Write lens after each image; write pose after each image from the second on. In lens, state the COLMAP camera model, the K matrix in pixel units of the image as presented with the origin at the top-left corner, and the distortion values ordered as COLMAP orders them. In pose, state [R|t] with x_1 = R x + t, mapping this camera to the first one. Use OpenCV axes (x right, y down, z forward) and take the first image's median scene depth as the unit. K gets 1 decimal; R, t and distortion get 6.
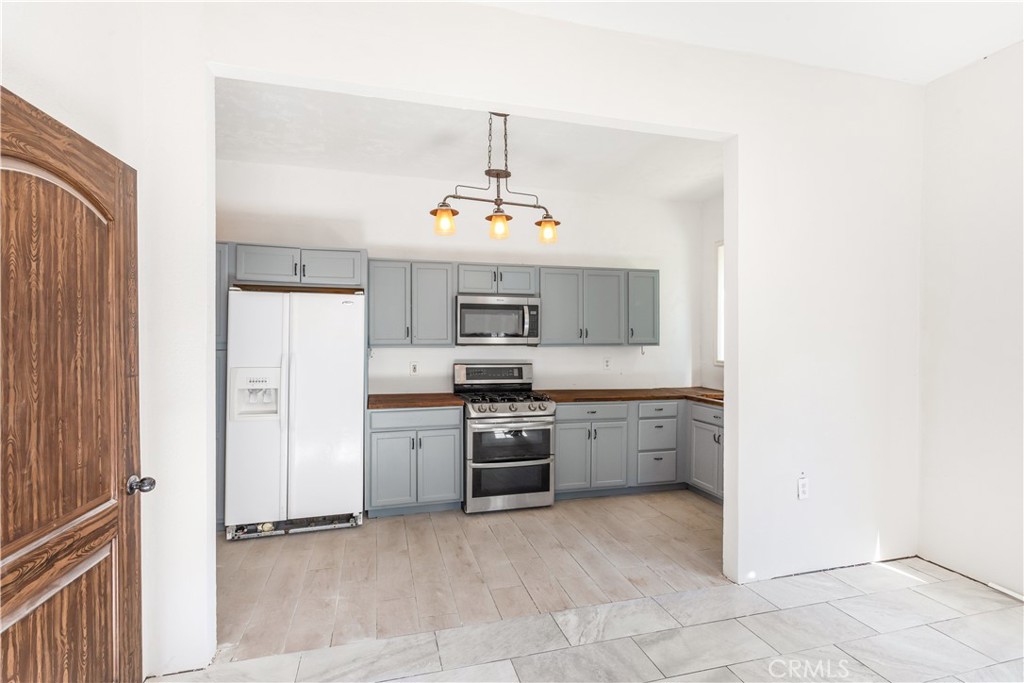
lens RADIAL K [[484.5, 0, 511.4], [0, 484.5, 338.9], [0, 0, 1]] dist [0.003940, 0.000588]
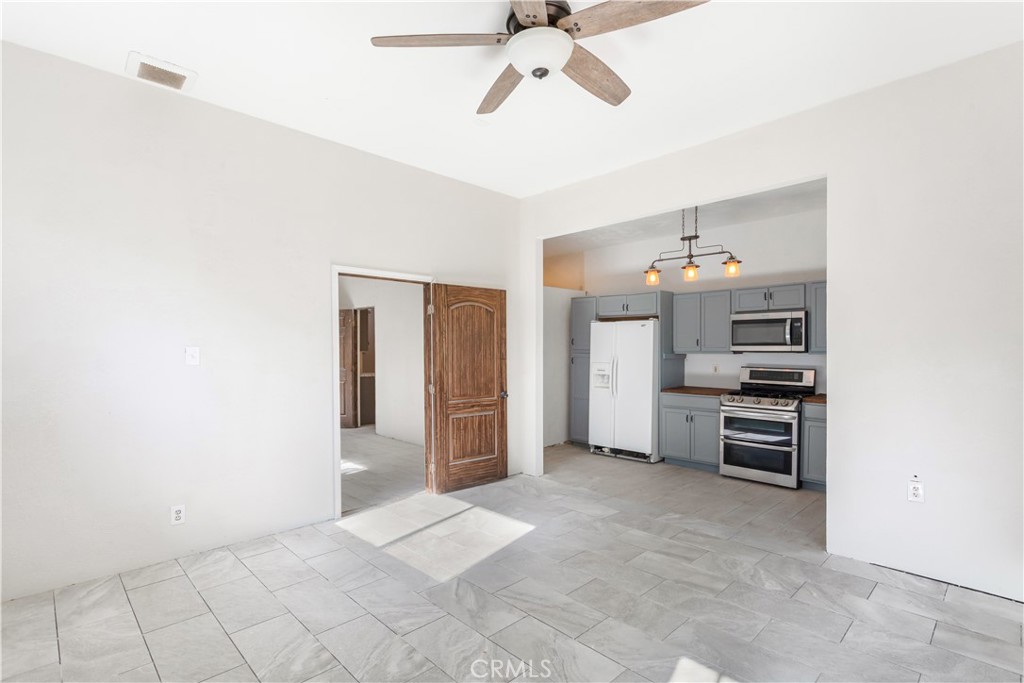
lens RADIAL K [[494.3, 0, 511.2], [0, 494.3, 353.3], [0, 0, 1]] dist [0.000130, 0.000309]
pose [[0.477179, 0.005622, -0.878788, 0.972909], [-0.000526, 0.999981, 0.006112, 0.010520], [0.878806, -0.002455, 0.477173, -0.211410]]
